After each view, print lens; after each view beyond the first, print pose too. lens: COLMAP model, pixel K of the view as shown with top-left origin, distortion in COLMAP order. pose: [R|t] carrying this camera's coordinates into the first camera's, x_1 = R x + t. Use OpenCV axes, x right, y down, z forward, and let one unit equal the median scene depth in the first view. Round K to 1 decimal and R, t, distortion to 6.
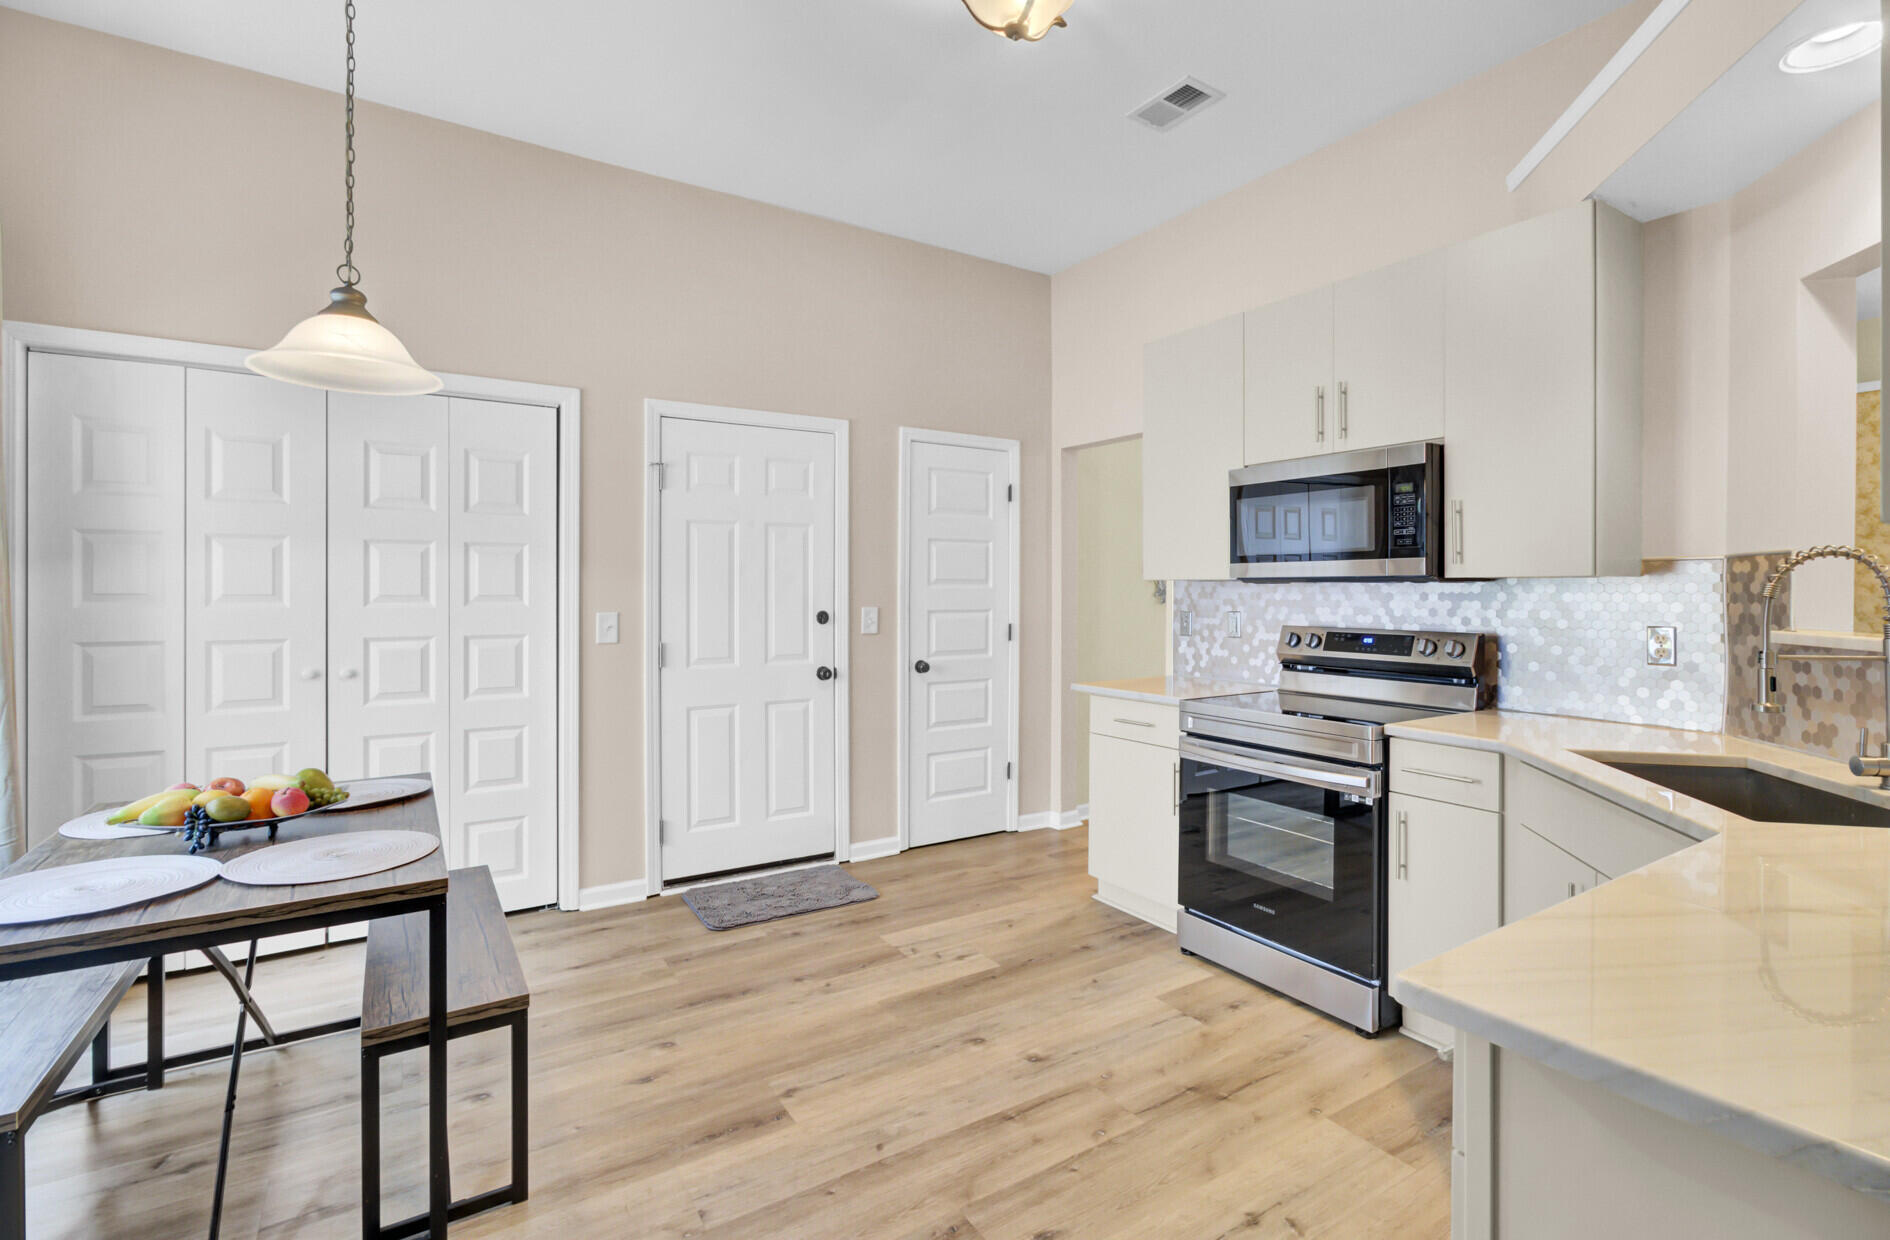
lens RADIAL K [[877.2, 0, 964.4], [0, 877.2, 600.1], [0, 0, 1]] dist [0.002178, 0.000768]
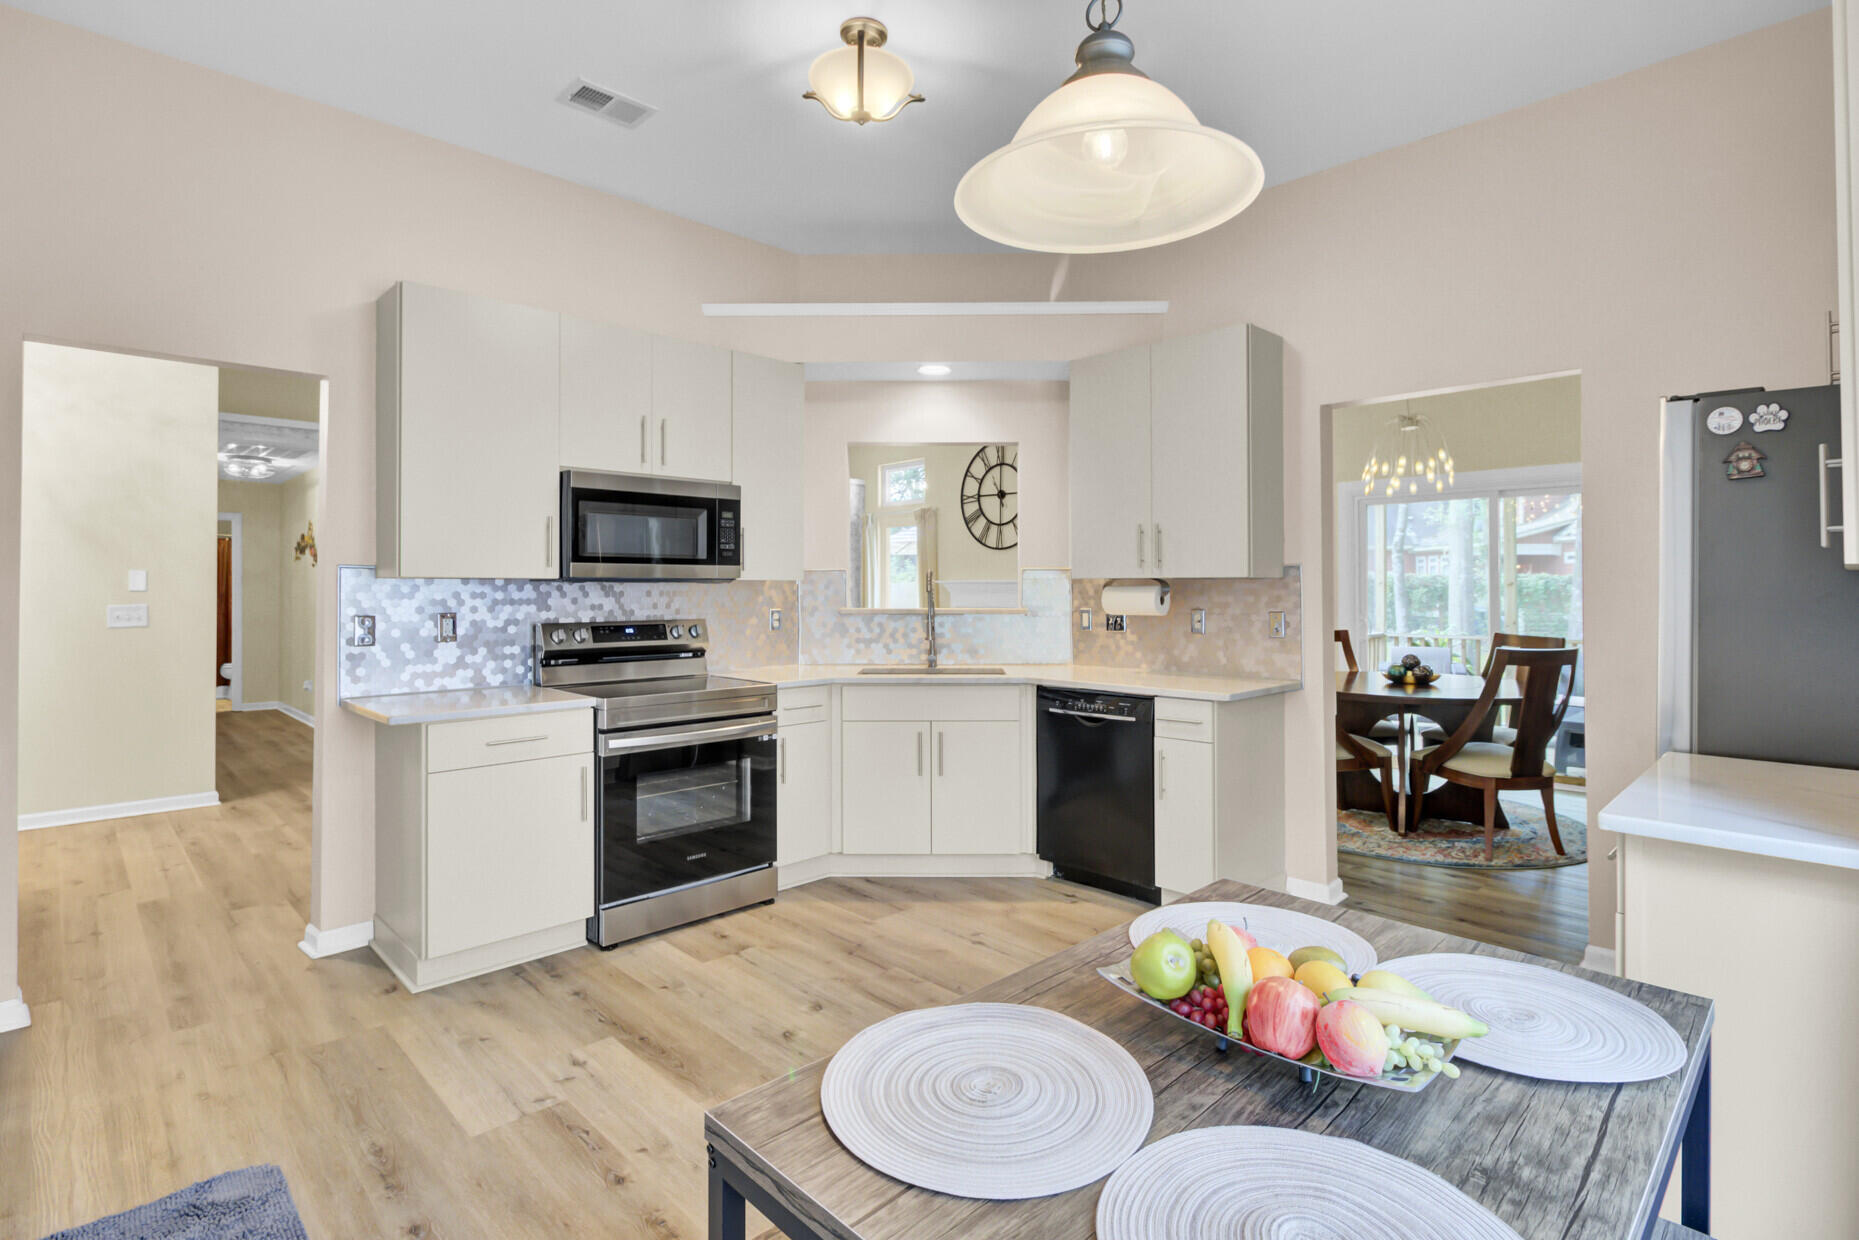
lens RADIAL K [[910.3, 0, 934.6], [0, 910.3, 586.7], [0, 0, 1]] dist [-0.001616, -0.000403]
pose [[-0.206215, 0.004517, 0.978496, -0.886843], [0.010902, 0.999938, -0.002319, -0.007048], [-0.978446, 0.010190, -0.206252, 0.887682]]
